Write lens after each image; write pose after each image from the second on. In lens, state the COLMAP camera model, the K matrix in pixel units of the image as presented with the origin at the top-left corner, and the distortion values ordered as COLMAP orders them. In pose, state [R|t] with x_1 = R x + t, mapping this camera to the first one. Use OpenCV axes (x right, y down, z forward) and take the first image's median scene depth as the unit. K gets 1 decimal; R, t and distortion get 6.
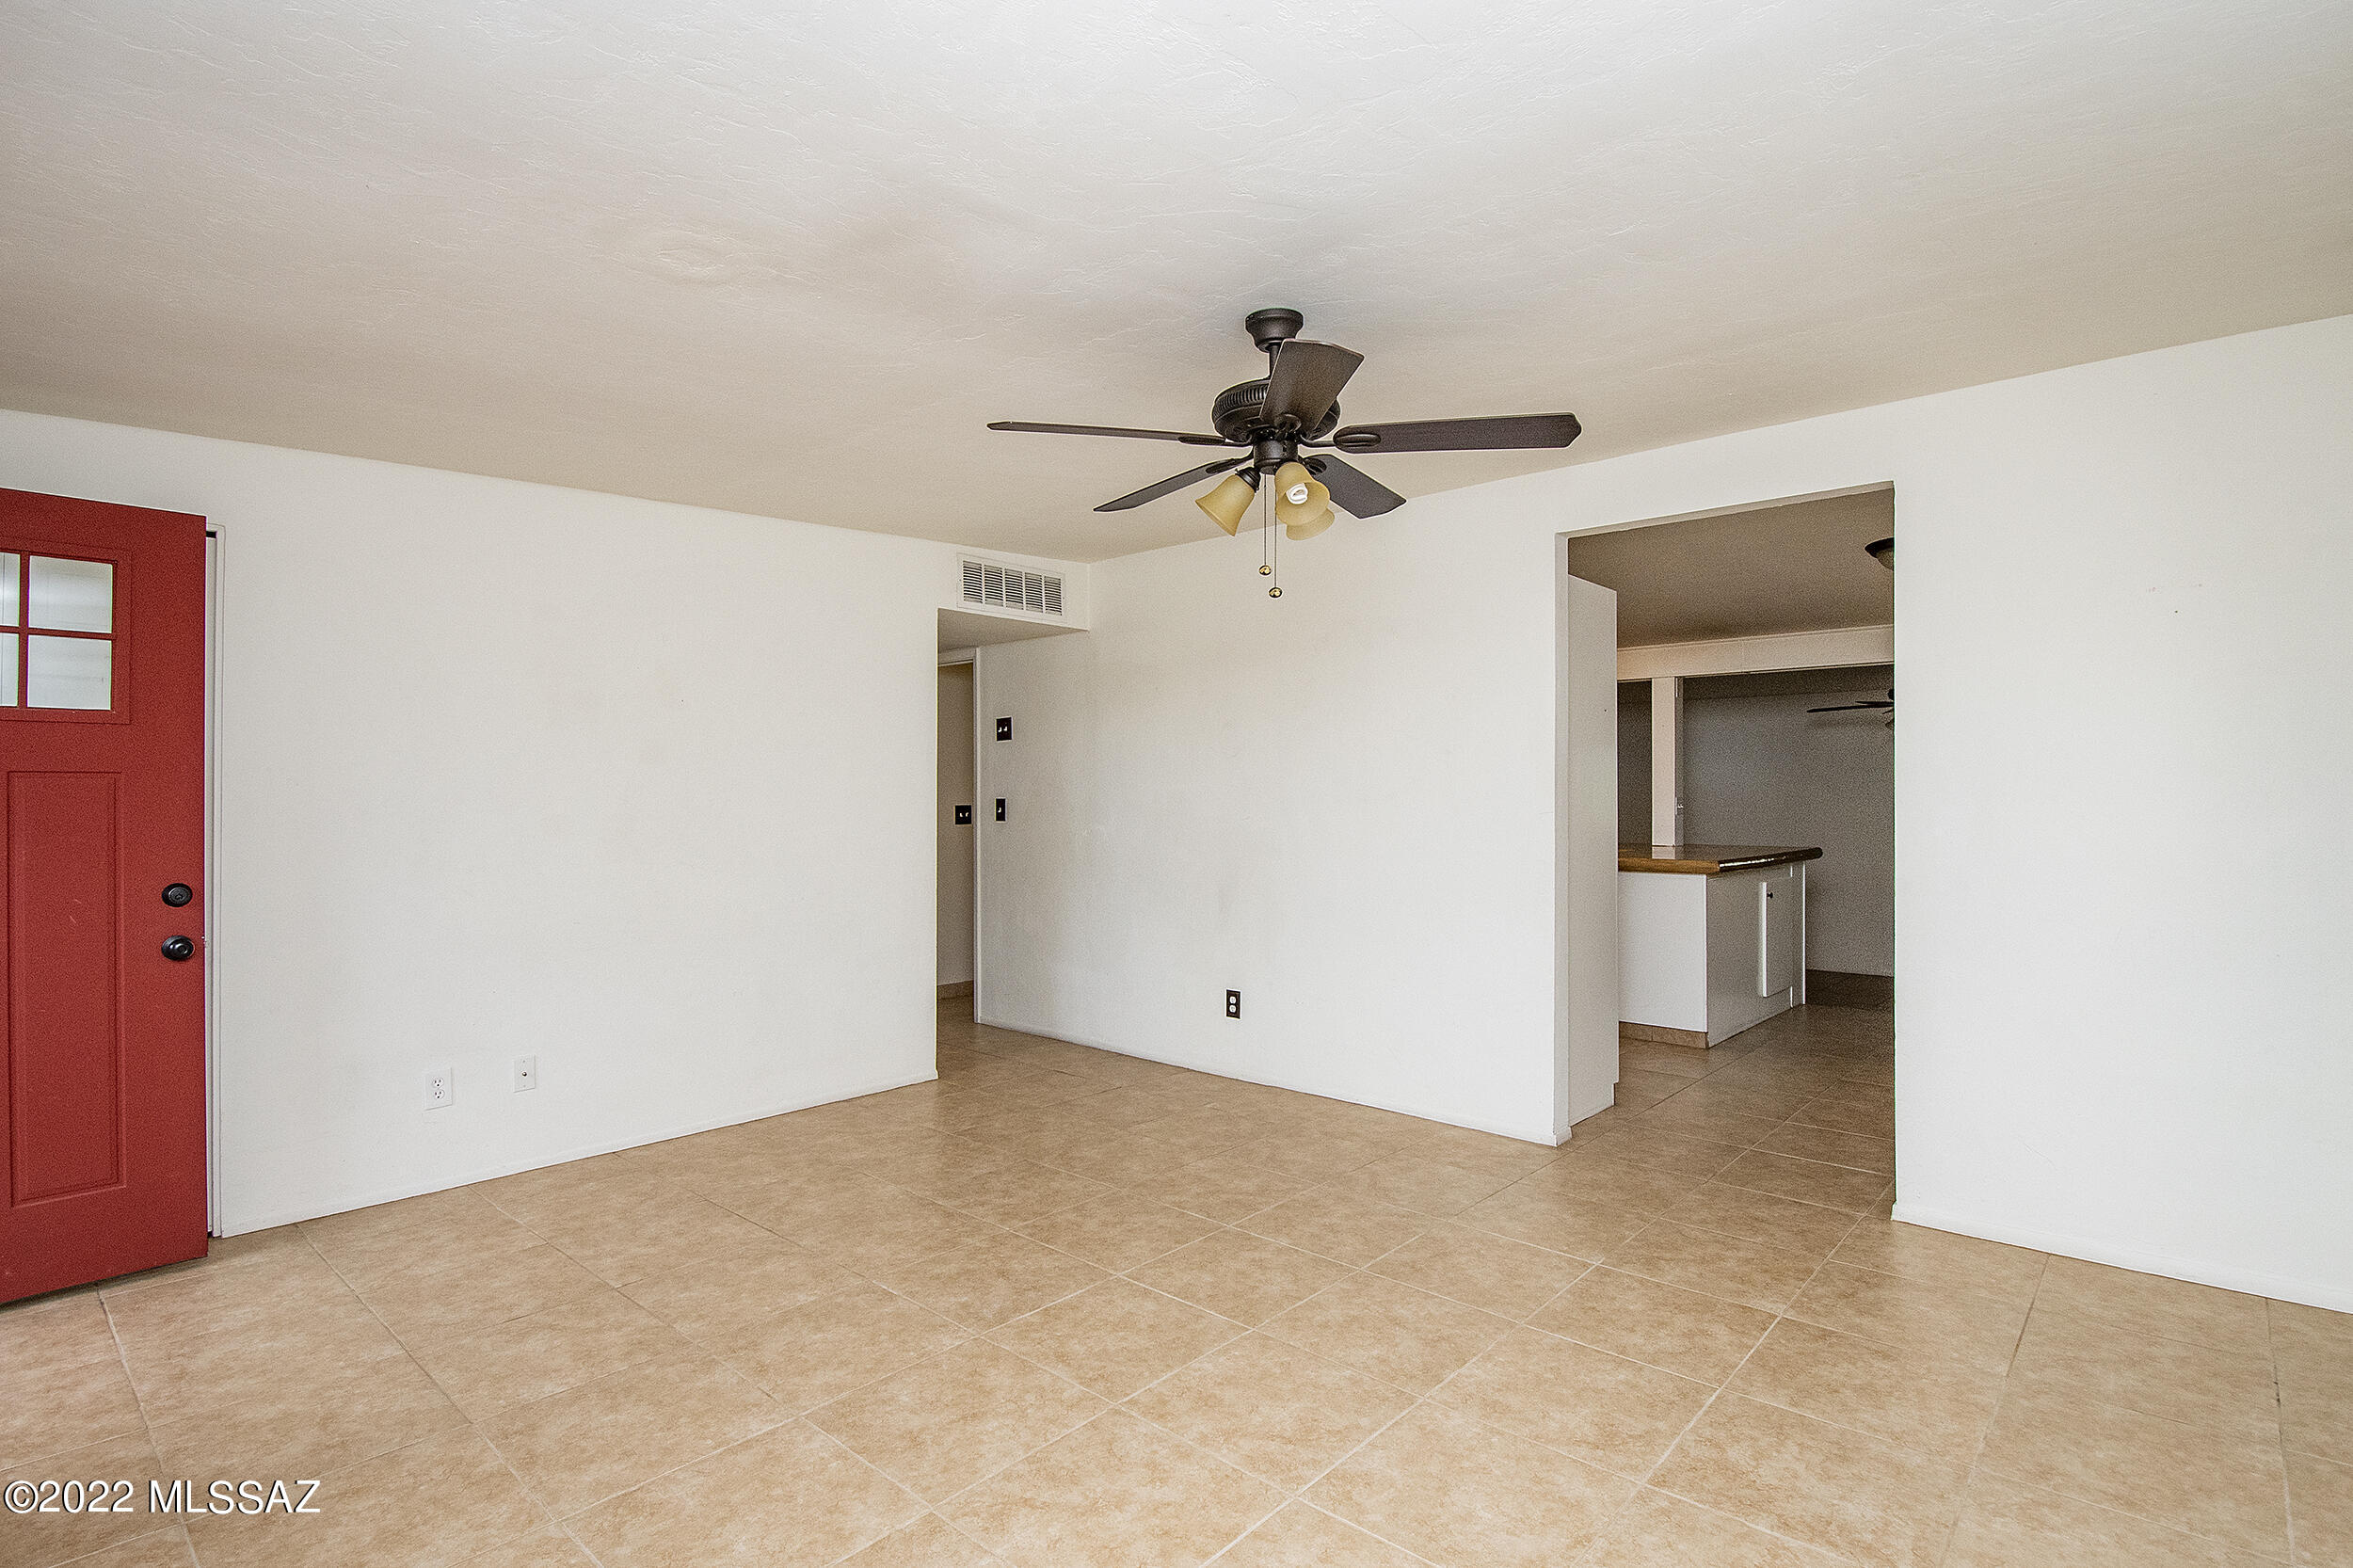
lens RADIAL K [[1142.8, 0, 1204.5], [0, 1142.8, 797.7], [0, 0, 1]] dist [0.003003, -0.000897]
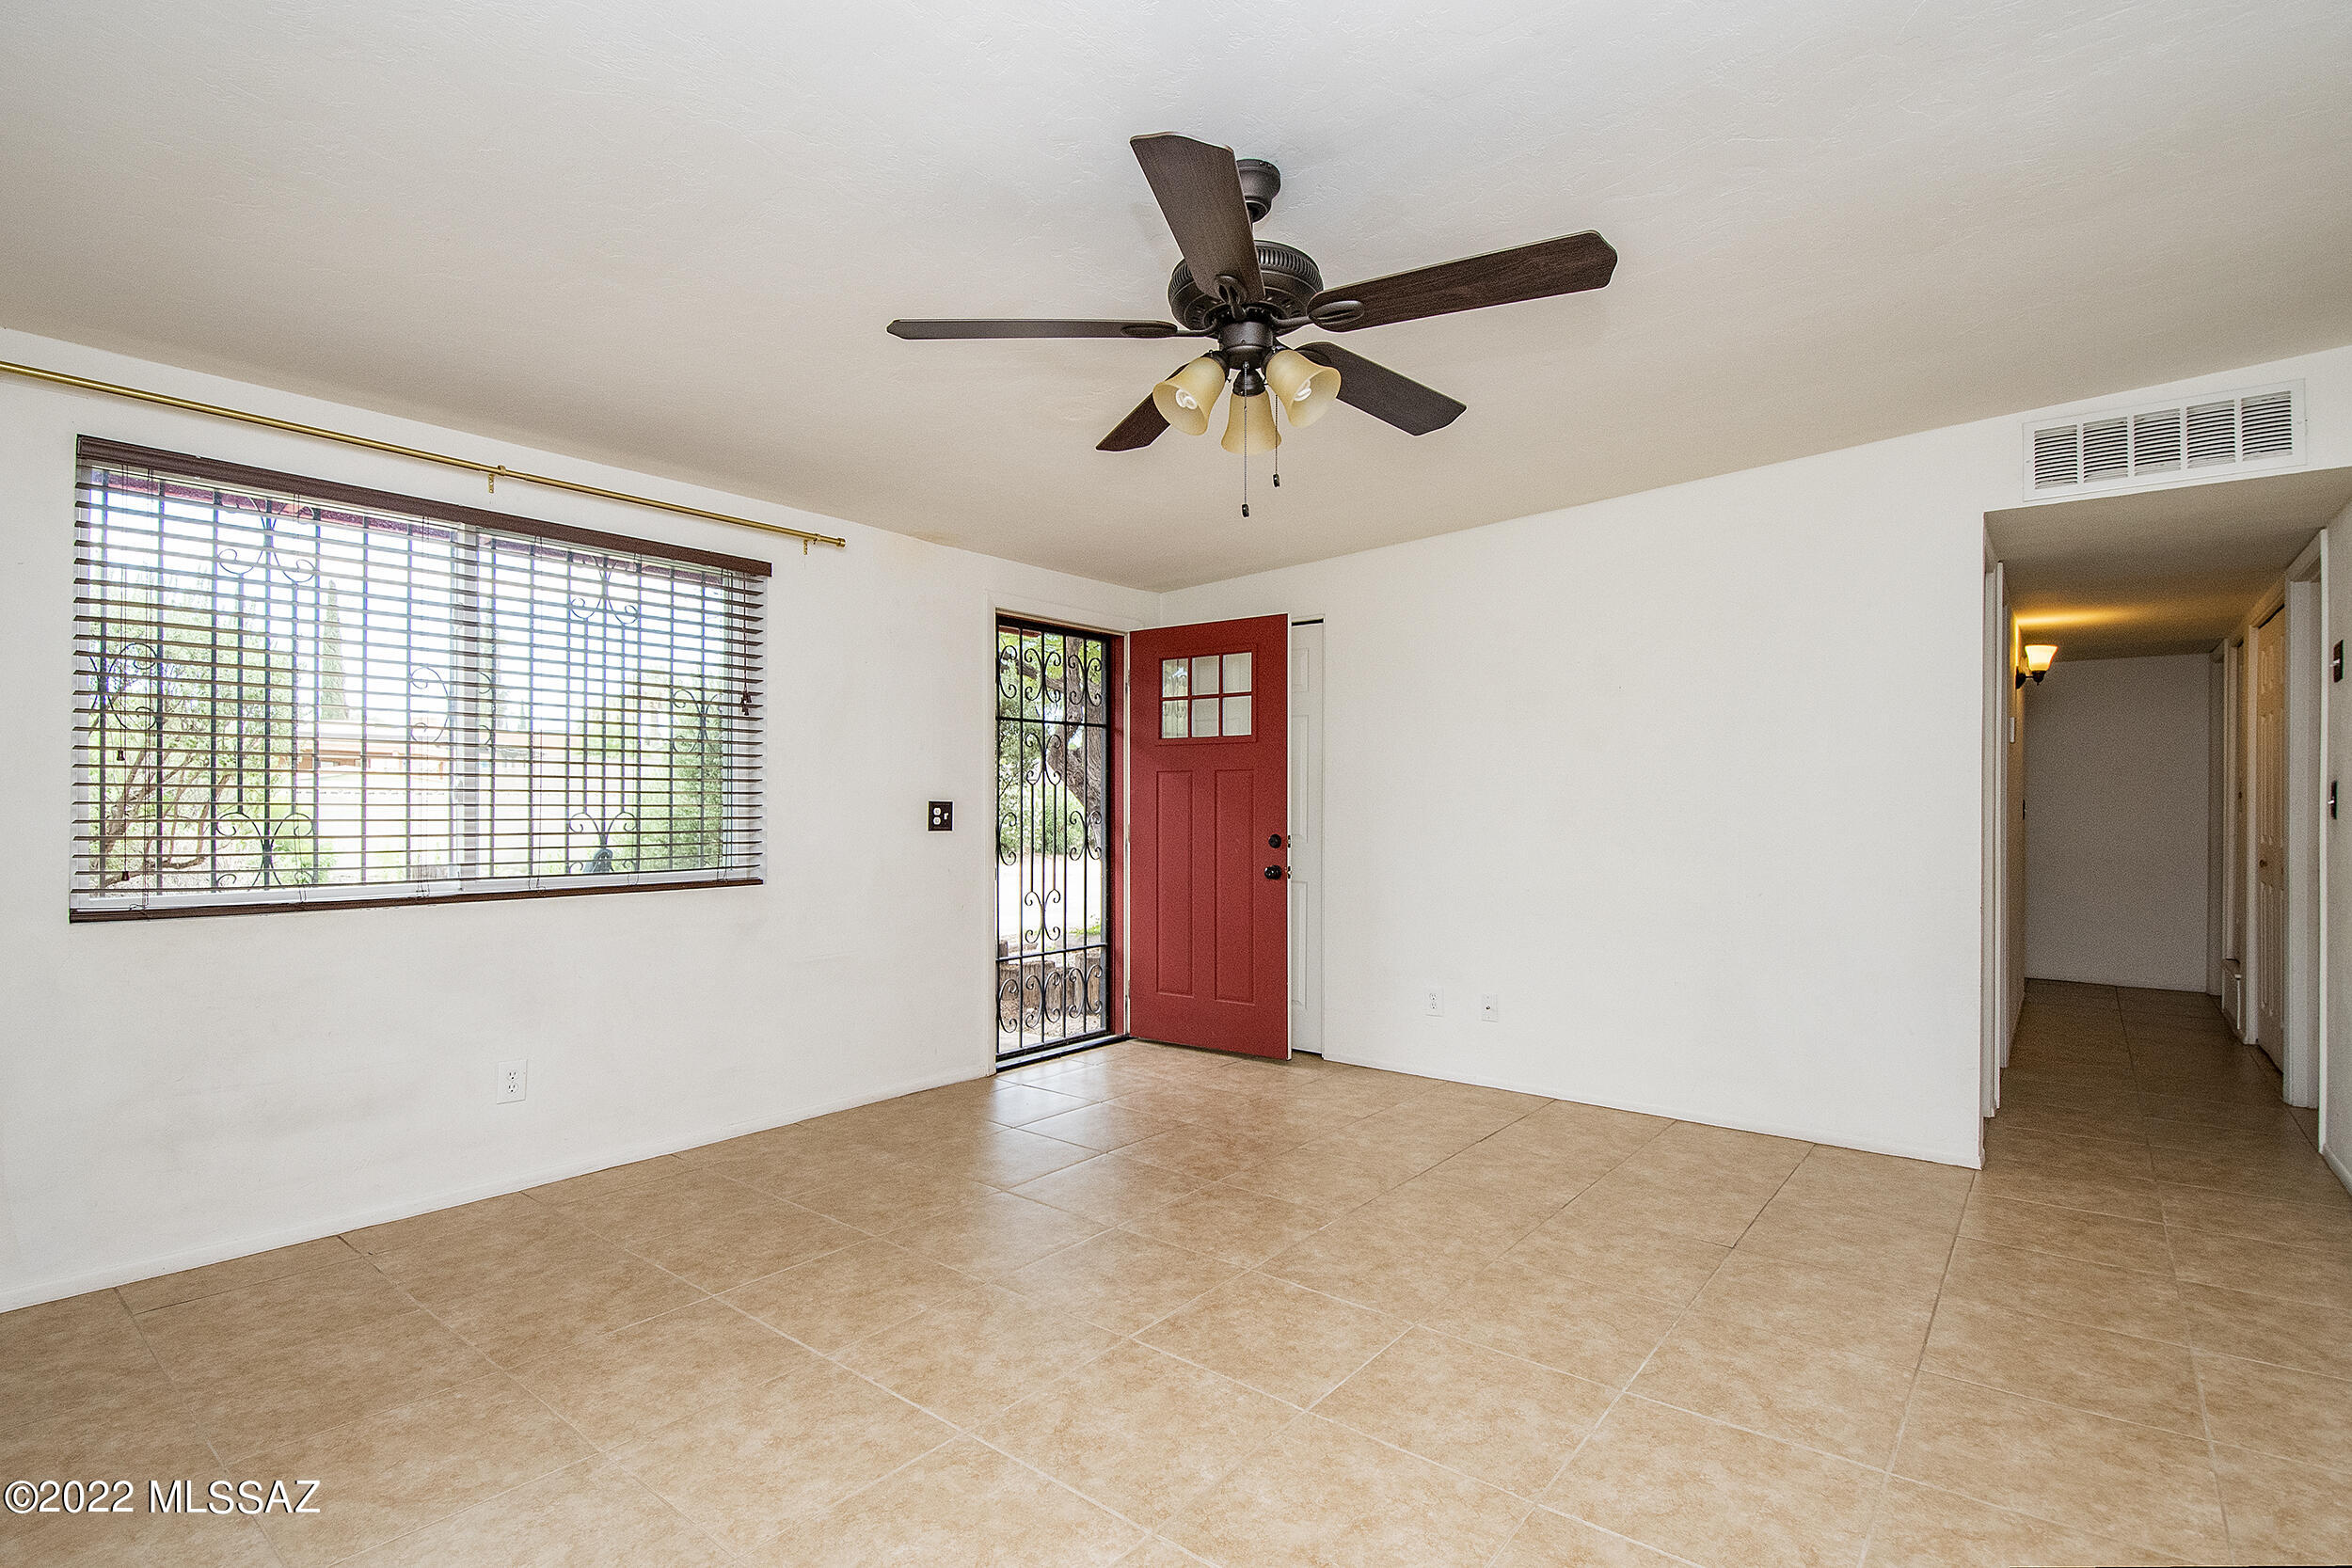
lens RADIAL K [[1142.2, 0, 1204.0], [0, 1142.2, 797.7], [0, 0, 1]] dist [0.003003, -0.000897]
pose [[0.038532, -0.005443, -0.999243, 0.739394], [-0.002956, 0.999980, -0.005561, 0.029096], [0.999253, 0.003168, 0.038516, 0.774432]]
